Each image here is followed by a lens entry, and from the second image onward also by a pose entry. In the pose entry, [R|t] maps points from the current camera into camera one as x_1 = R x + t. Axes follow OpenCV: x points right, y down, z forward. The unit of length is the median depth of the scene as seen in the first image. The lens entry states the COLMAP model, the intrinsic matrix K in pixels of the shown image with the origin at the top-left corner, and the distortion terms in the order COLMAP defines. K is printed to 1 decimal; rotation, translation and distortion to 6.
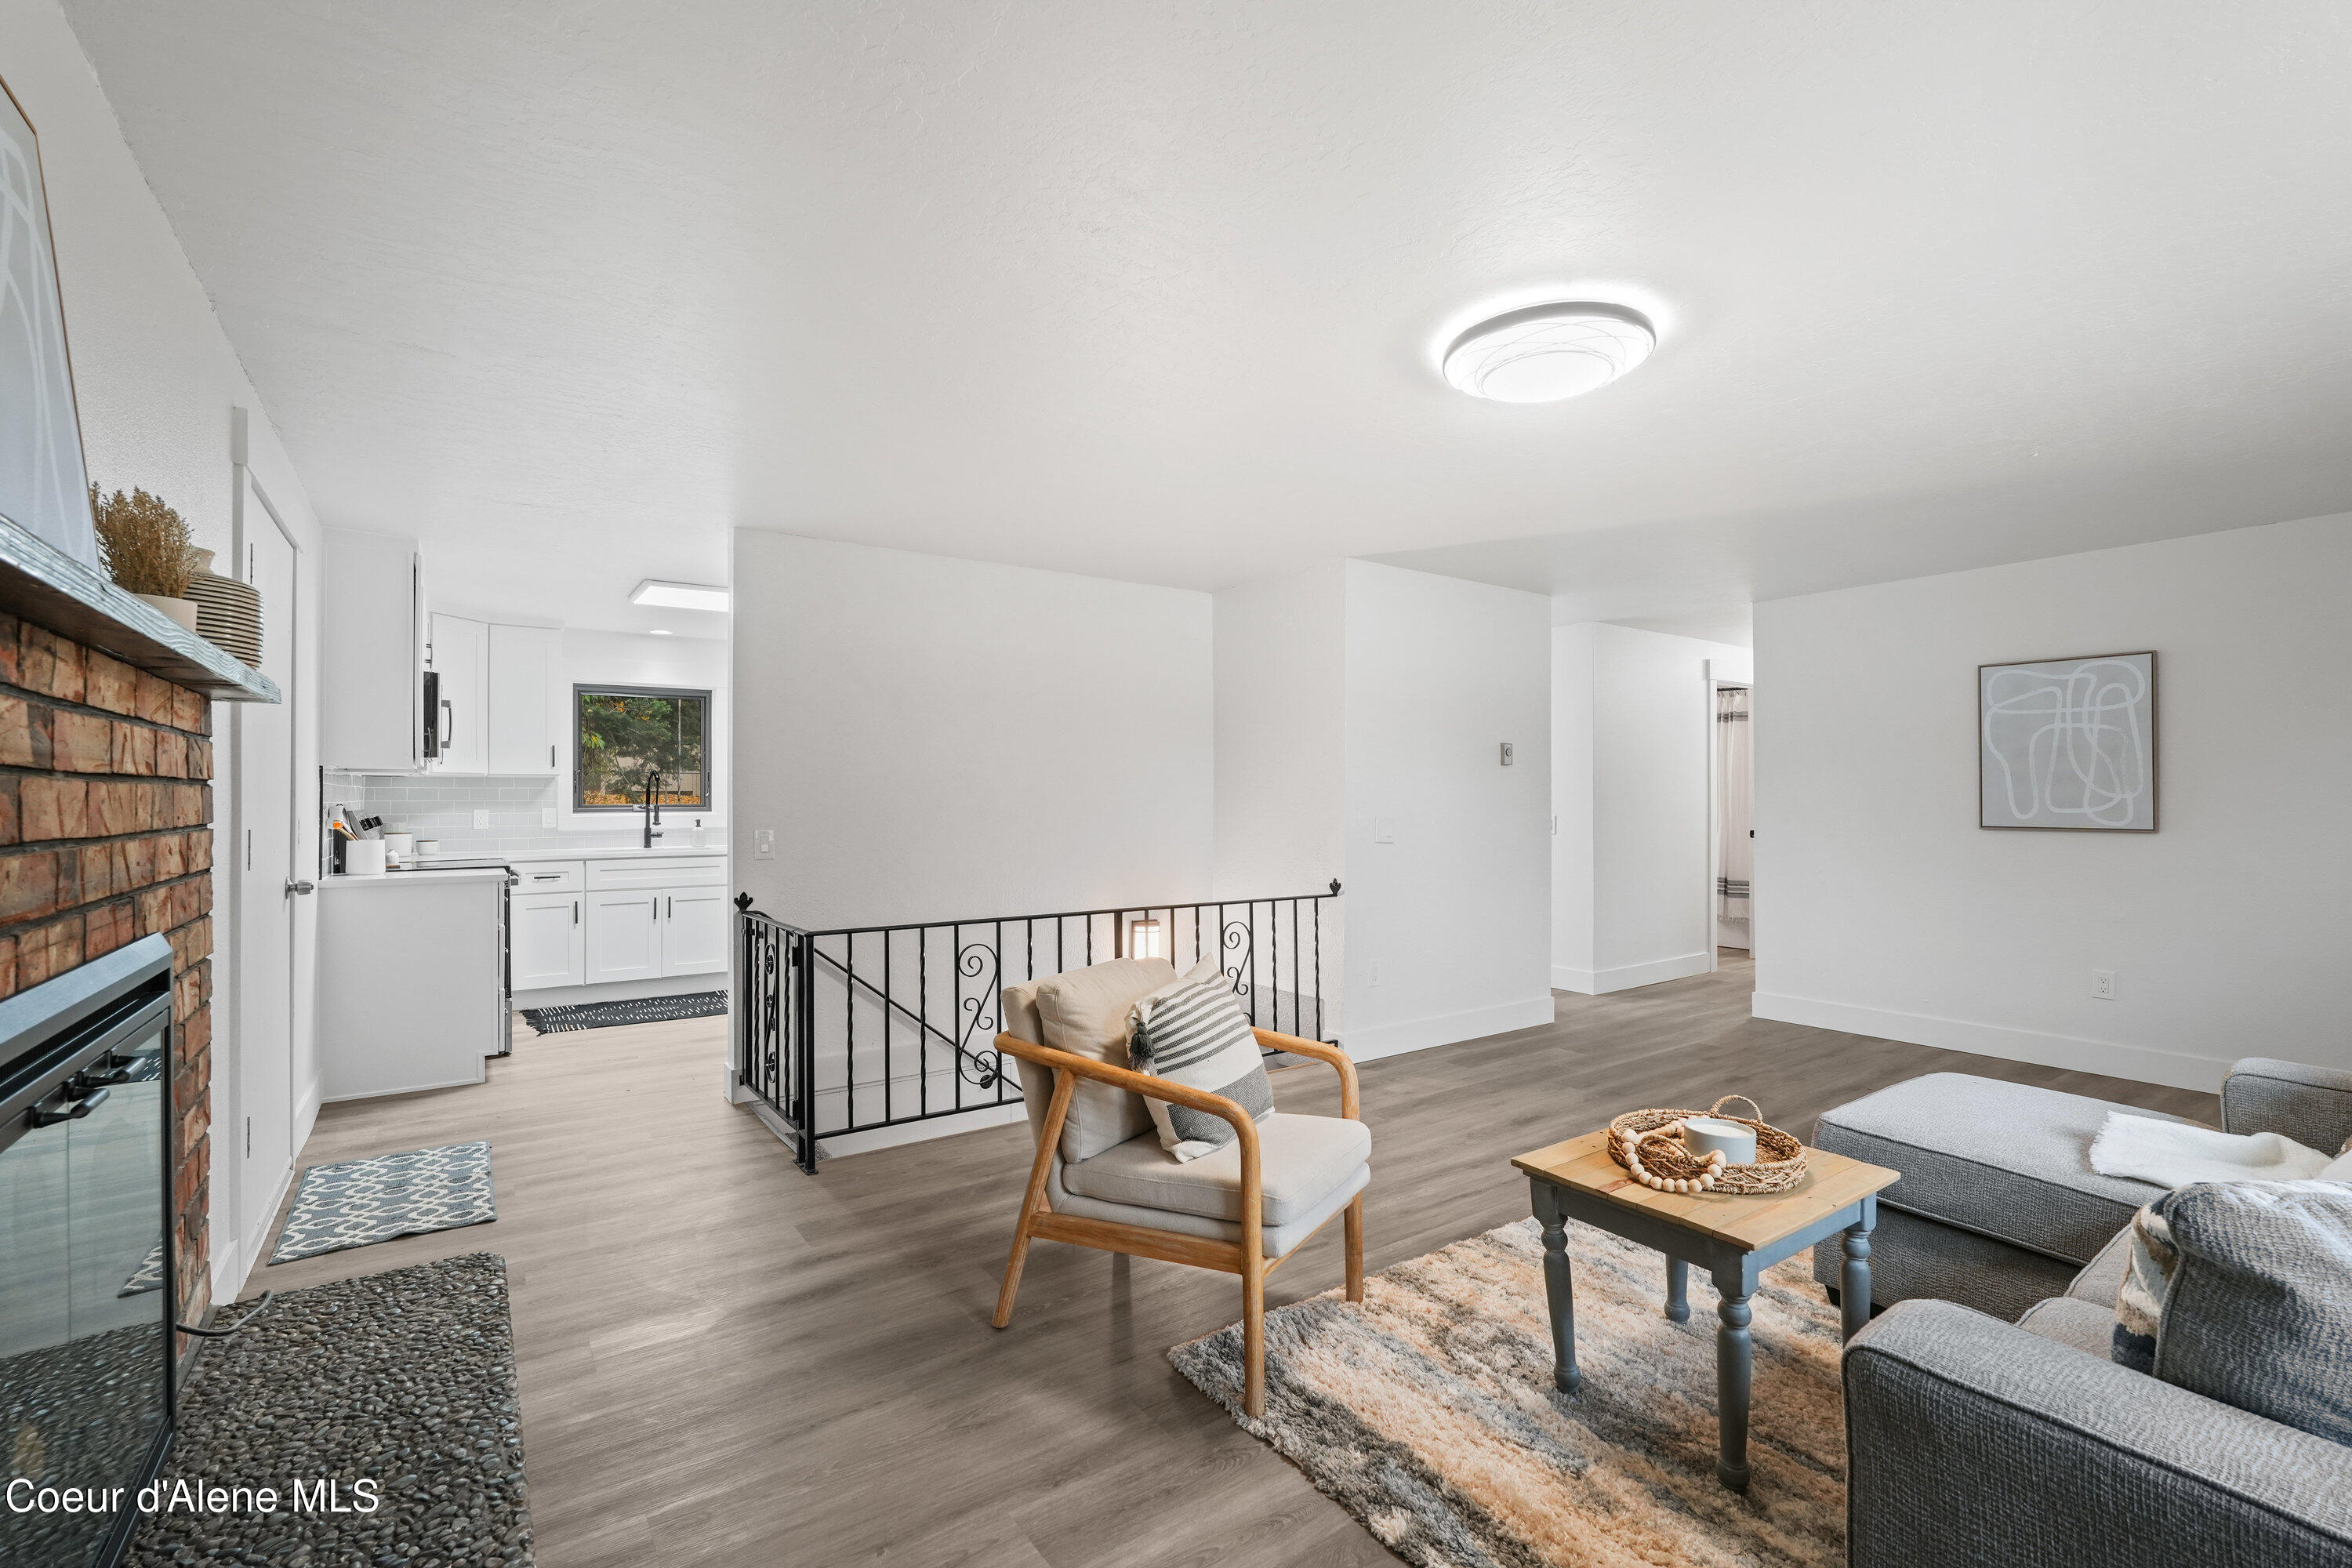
lens RADIAL K [[1032.8, 0, 1184.5], [0, 1032.8, 801.7], [0, 0, 1]] dist [-0.014537, 0.006470]
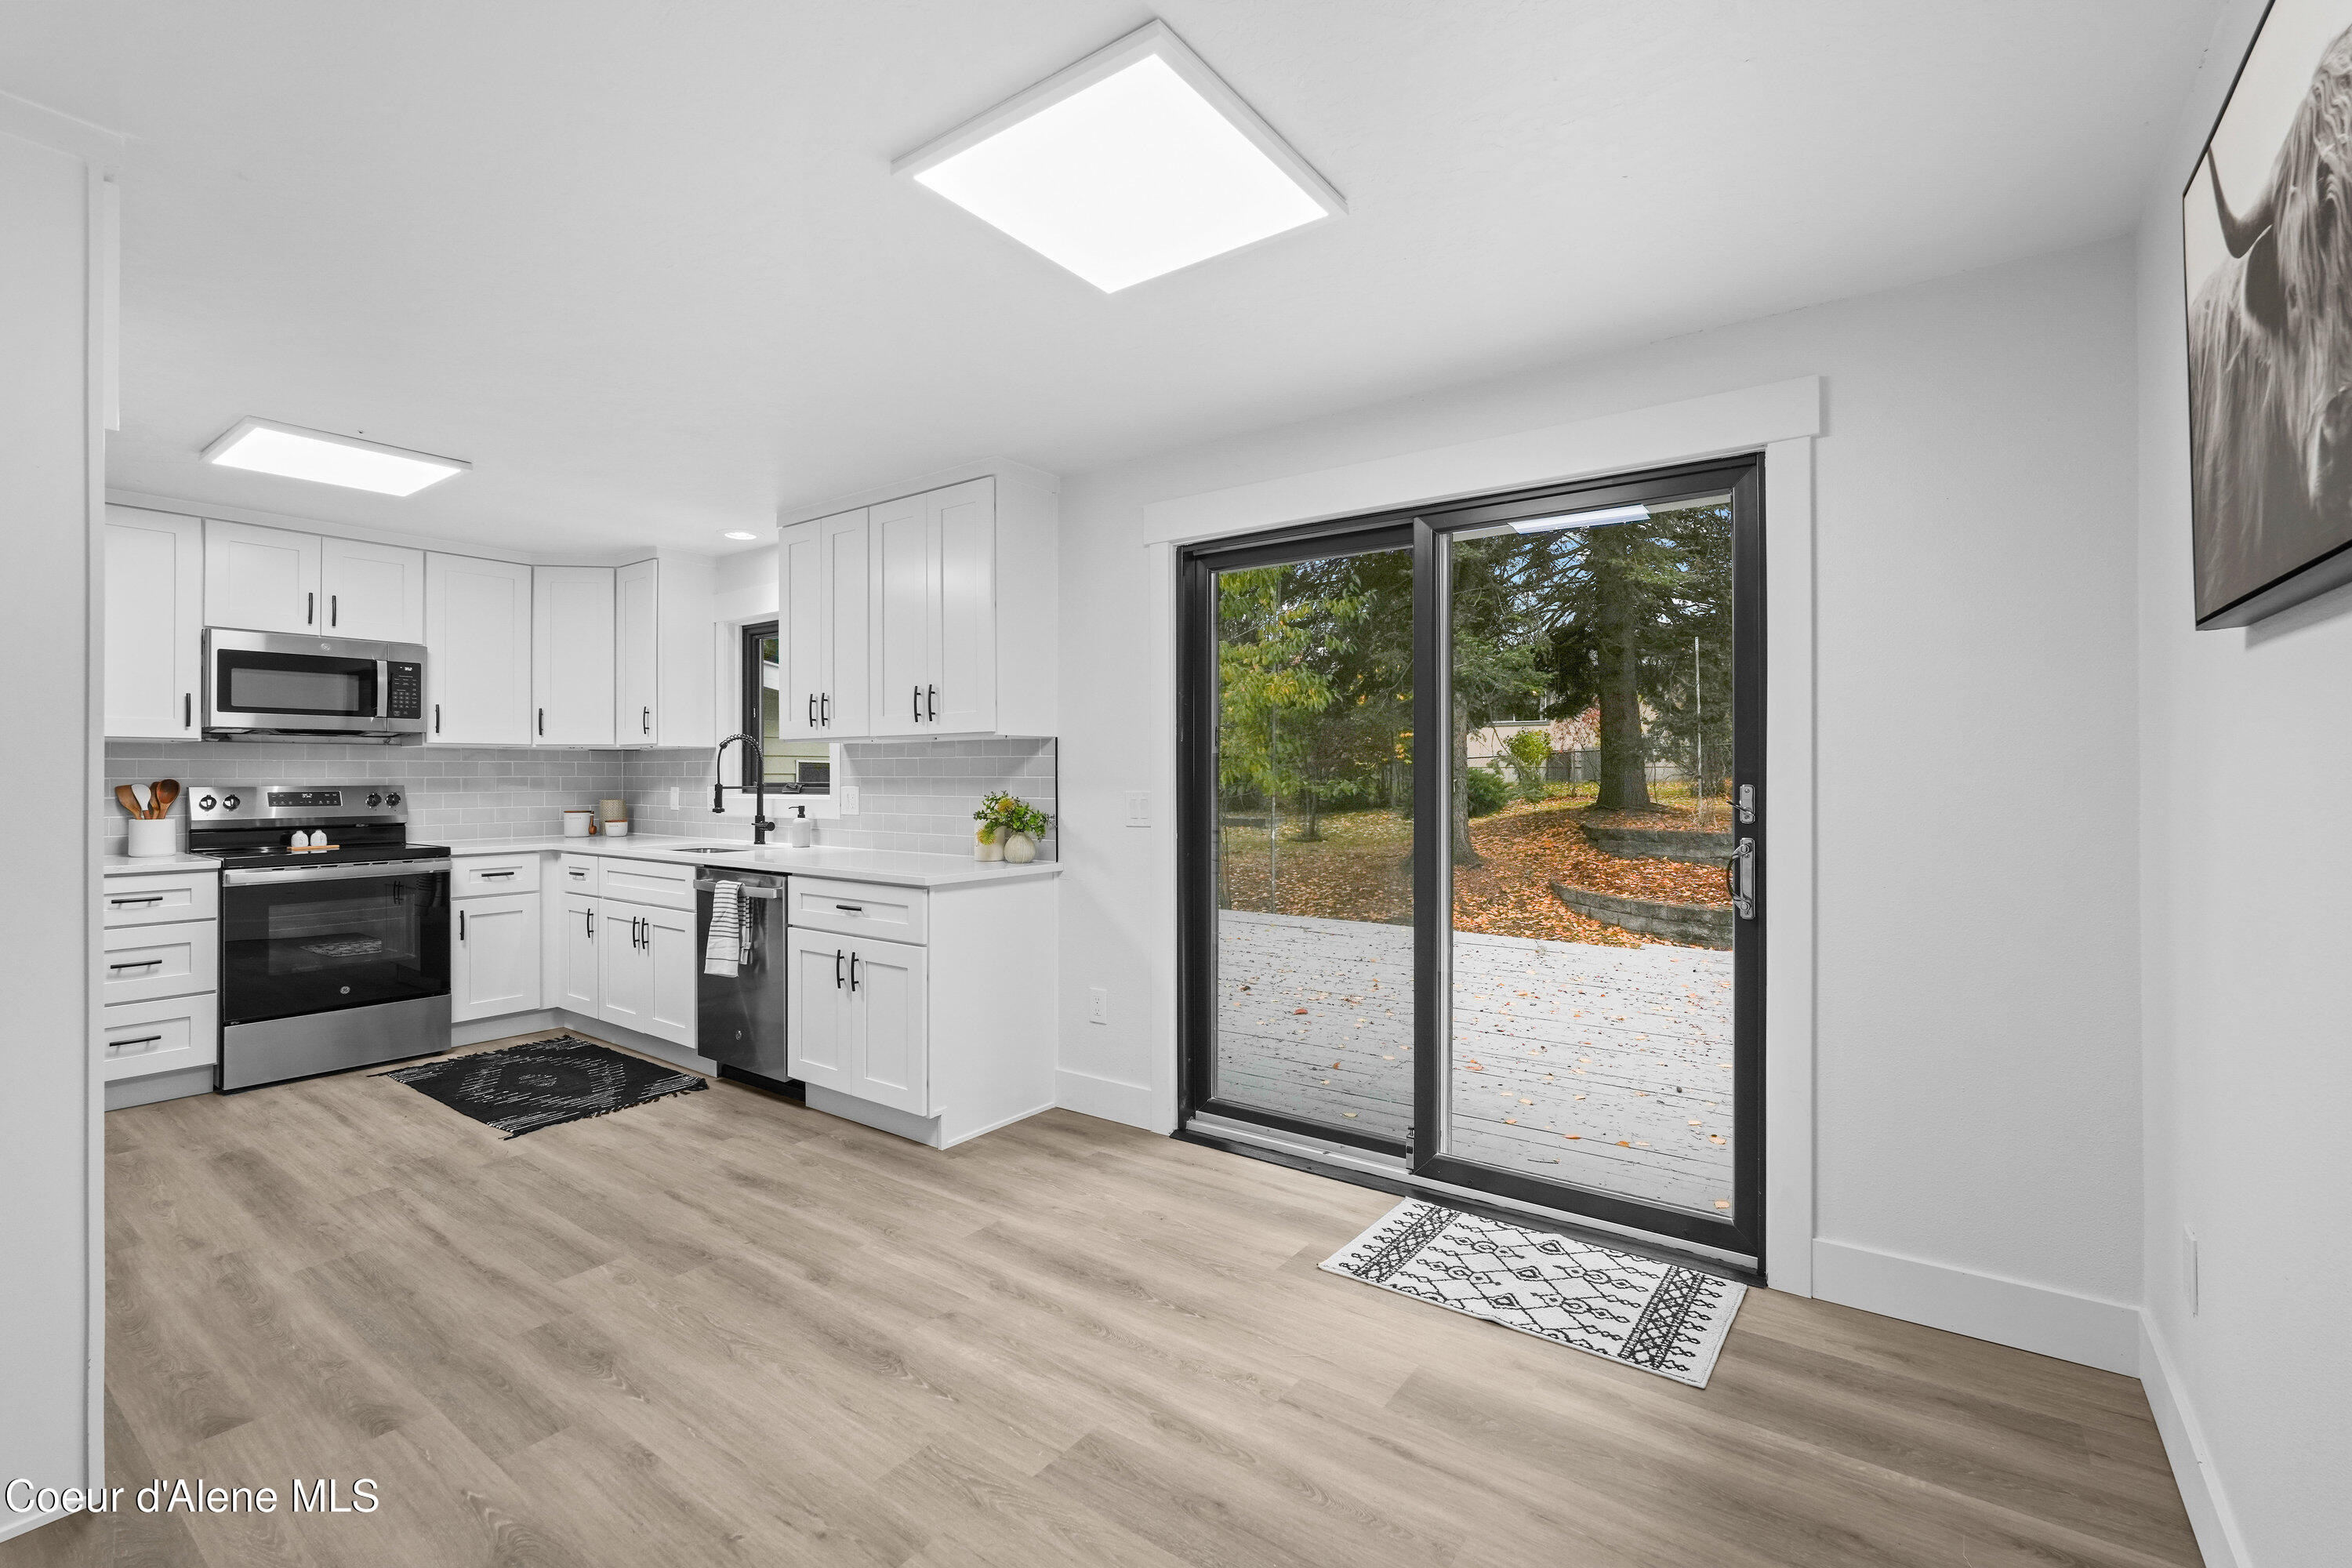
lens RADIAL K [[1032.8, 0, 1190.2], [0, 1032.8, 775.5], [0, 0, 1]] dist [-0.014537, 0.006470]
pose [[0.337006, 0.003801, -0.941495, 0.252664], [-0.002104, 0.999992, 0.003284, -0.005425], [0.941500, 0.000875, 0.337011, 1.063414]]
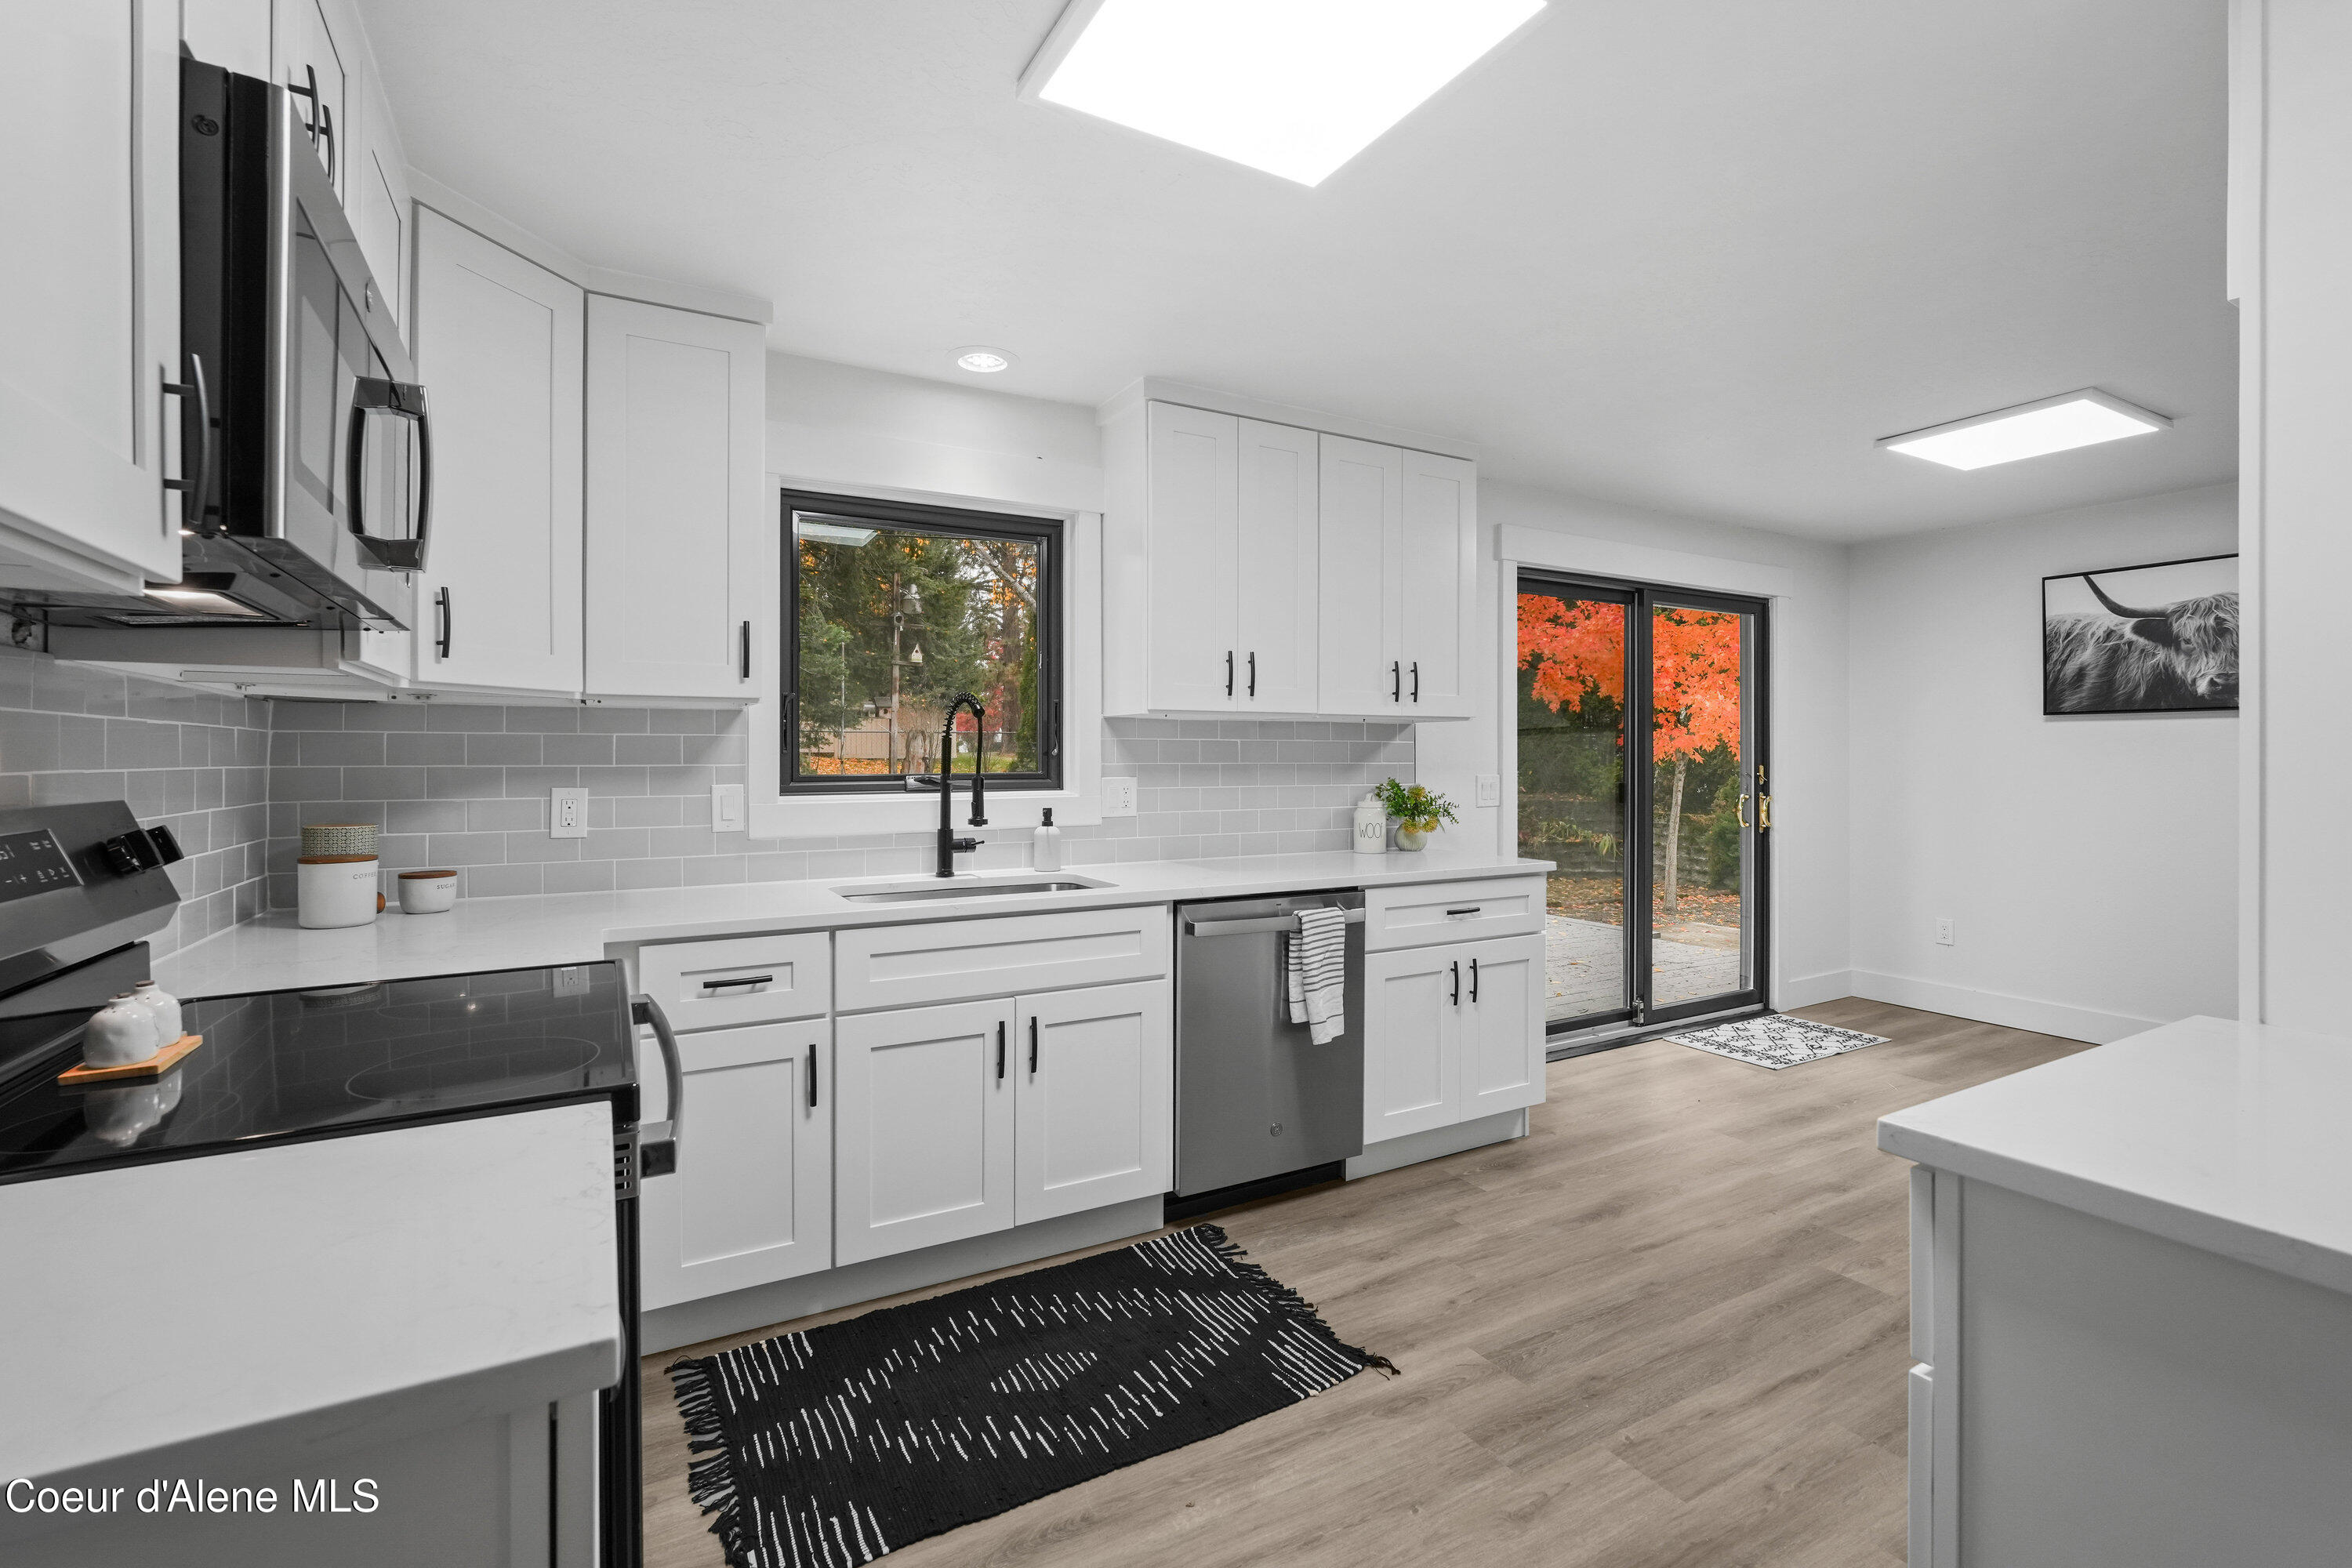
lens RADIAL K [[1032.8, 0, 1195.1], [0, 1032.8, 763.0], [0, 0, 1]] dist [-0.014537, 0.006470]
pose [[0.996307, -0.000071, -0.085868, -0.390847], [-0.000019, 0.999999, -0.001049, -0.001782], [0.085868, 0.001046, 0.996306, 0.595955]]
